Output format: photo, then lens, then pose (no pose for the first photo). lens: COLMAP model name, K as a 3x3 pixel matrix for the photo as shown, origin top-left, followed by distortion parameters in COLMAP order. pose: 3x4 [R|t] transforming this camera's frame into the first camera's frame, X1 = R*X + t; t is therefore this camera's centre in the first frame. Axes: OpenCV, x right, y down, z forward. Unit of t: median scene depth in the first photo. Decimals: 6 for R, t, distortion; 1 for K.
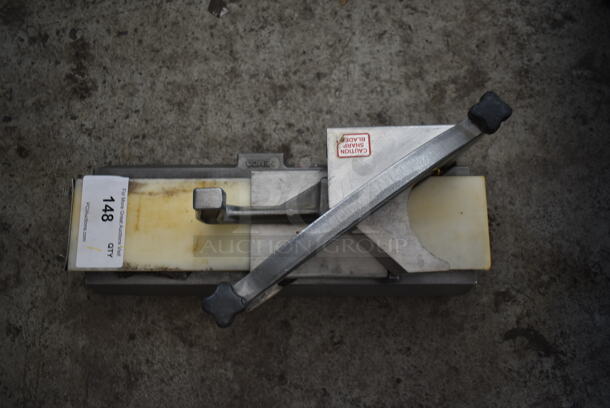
lens RADIAL K [[456.0, 0, 304.4], [0, 456.0, 201.5], [0, 0, 1]] dist [-0.022377, 0.011368]
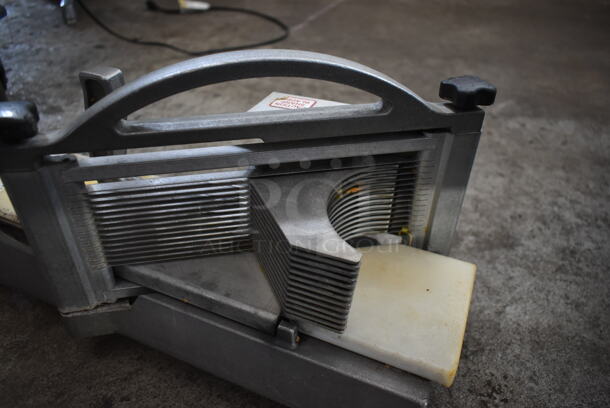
lens RADIAL K [[456.0, 0, 304.7], [0, 456.0, 202.8], [0, 0, 1]] dist [-0.022377, 0.011368]
pose [[0.916914, 0.263036, -0.300135, 0.303779], [-0.397542, 0.668080, -0.628991, 0.361340], [0.035067, 0.696046, 0.717140, 0.398423]]
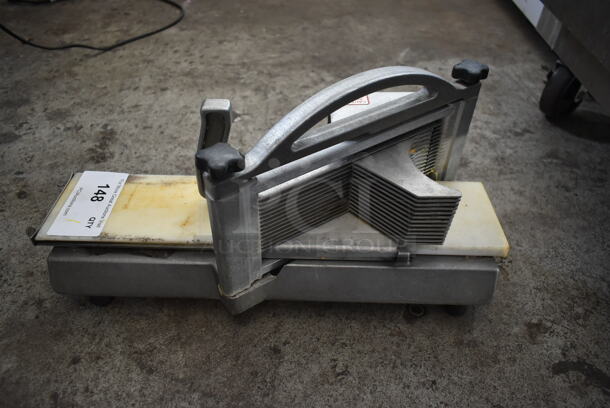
lens RADIAL K [[456.0, 0, 305.0], [0, 456.0, 205.4], [0, 0, 1]] dist [-0.022377, 0.011368]
pose [[0.999166, 0.038772, 0.012839, -0.009401], [-0.022886, 0.791860, -0.610274, 0.548407], [-0.033829, 0.609471, 0.792087, 0.213864]]
